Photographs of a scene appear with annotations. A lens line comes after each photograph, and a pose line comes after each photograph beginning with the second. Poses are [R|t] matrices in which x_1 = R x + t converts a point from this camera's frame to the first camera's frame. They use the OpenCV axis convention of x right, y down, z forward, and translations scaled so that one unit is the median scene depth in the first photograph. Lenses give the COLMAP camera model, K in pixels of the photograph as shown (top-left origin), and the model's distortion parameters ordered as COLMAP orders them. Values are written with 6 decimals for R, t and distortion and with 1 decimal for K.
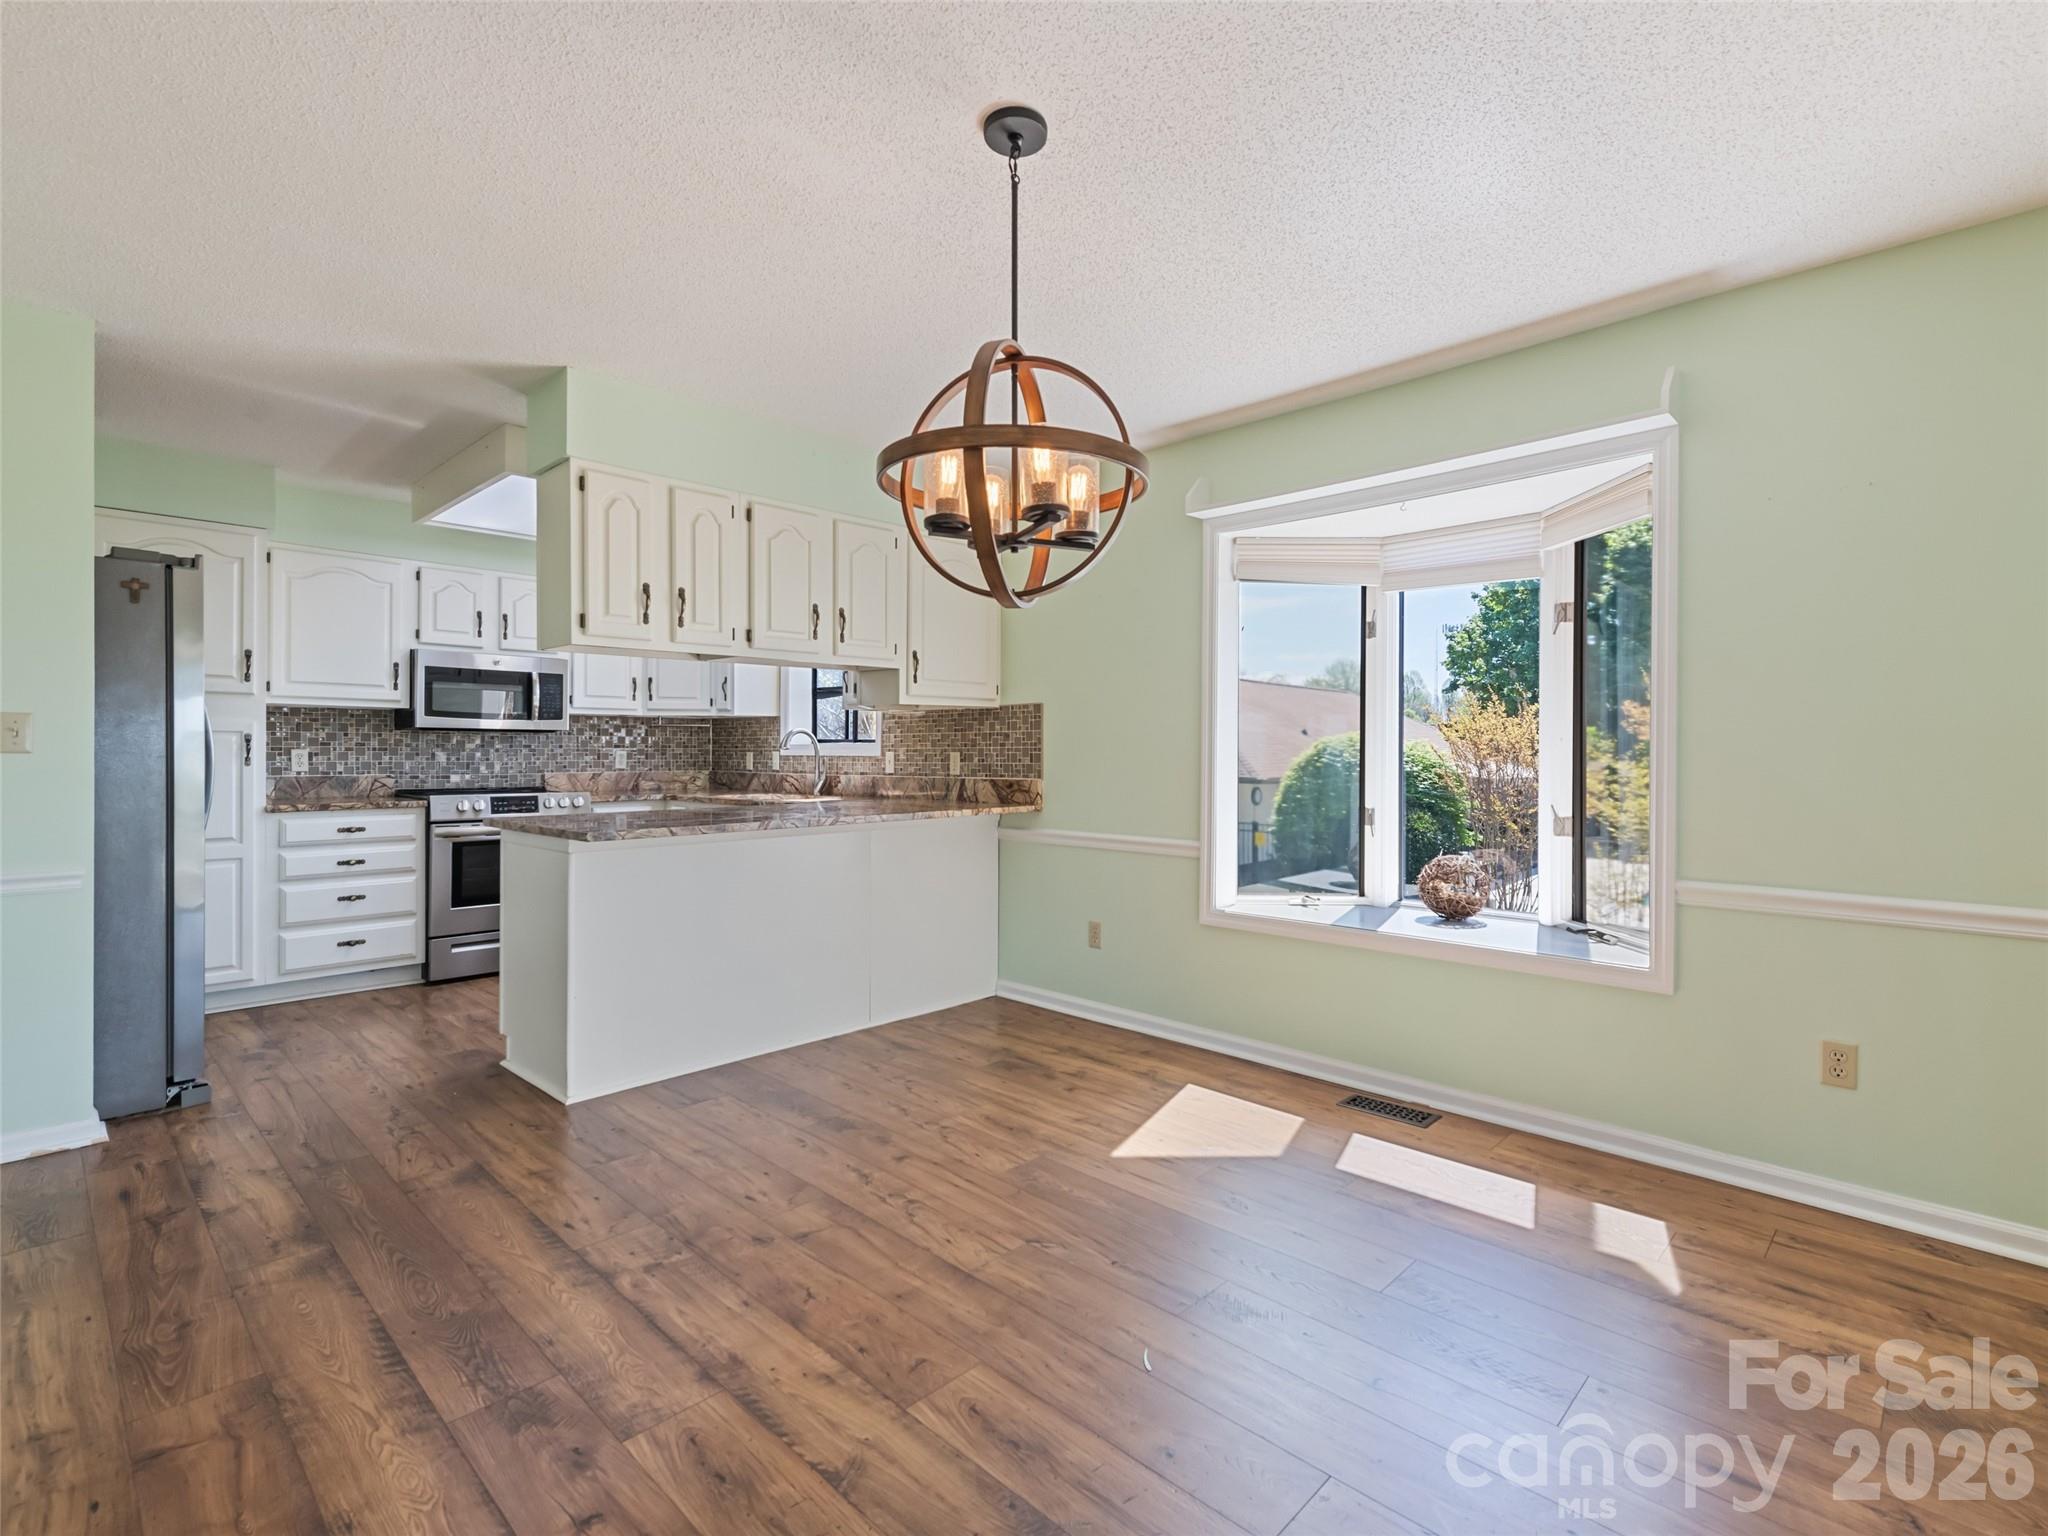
lens RADIAL K [[965.2, 0, 1024.0], [0, 965.2, 768.0], [0, 0, 1]] dist [-0.000857, -0.000172]
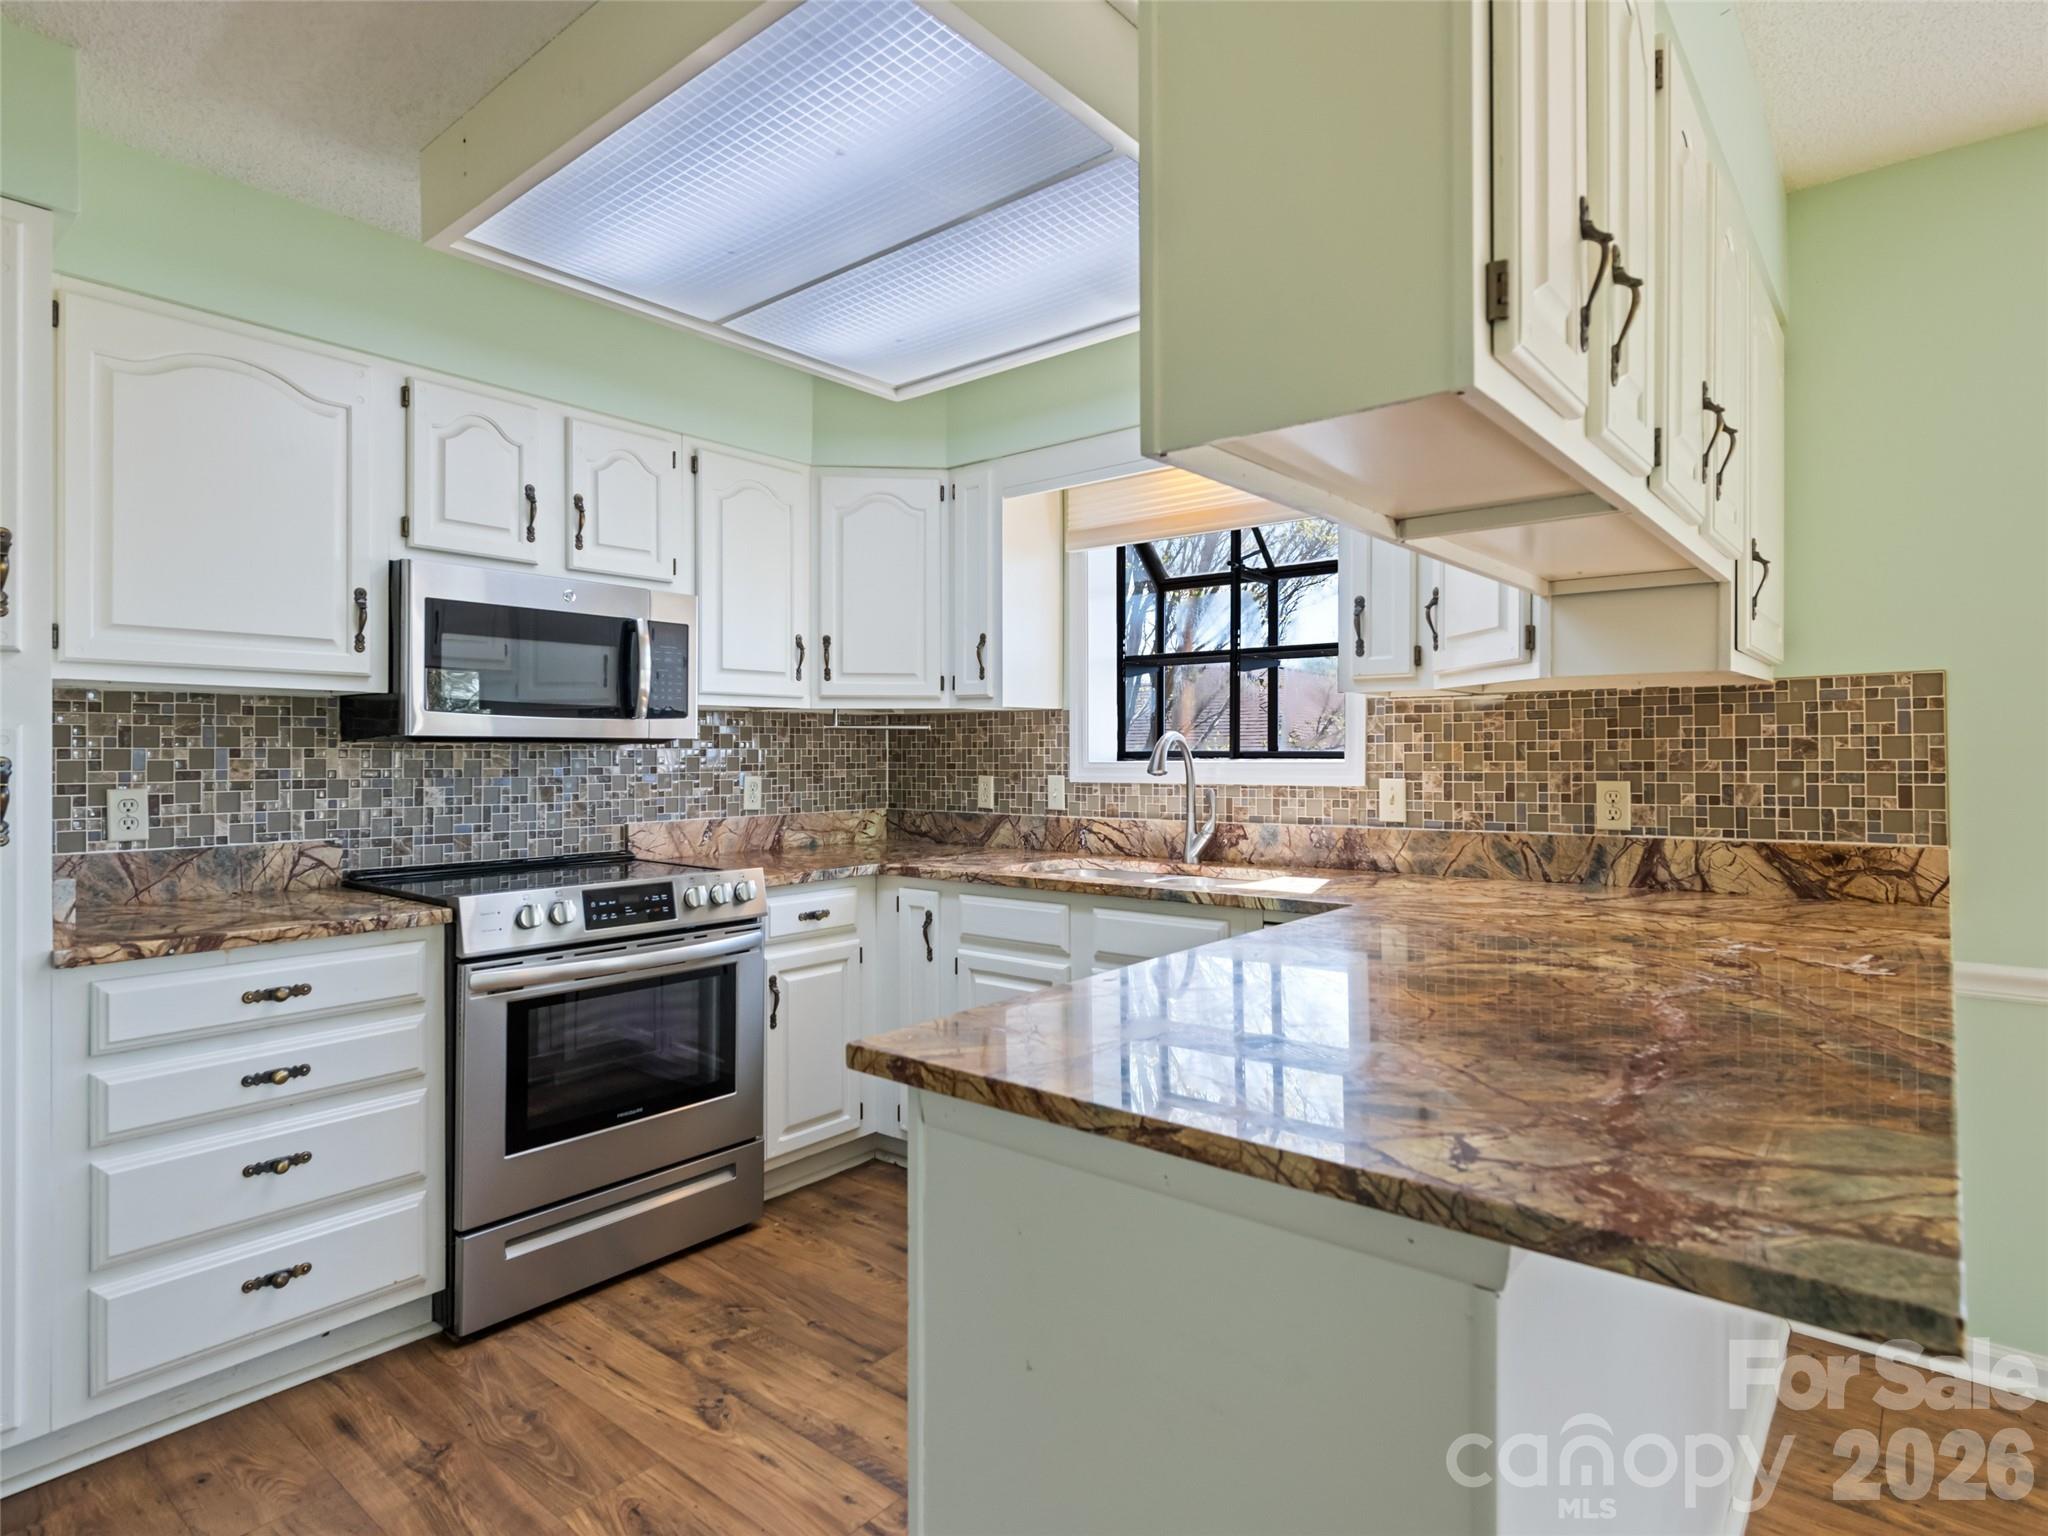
lens RADIAL K [[1106.2, 0, 1027.1], [0, 1106.2, 761.6], [0, 0, 1]] dist [0.003589, -0.000626]
pose [[0.997433, -0.008665, 0.071073, -0.377534], [0.009411, 0.999904, -0.010161, -0.022208], [-0.070978, 0.010804, 0.997419, 0.467772]]
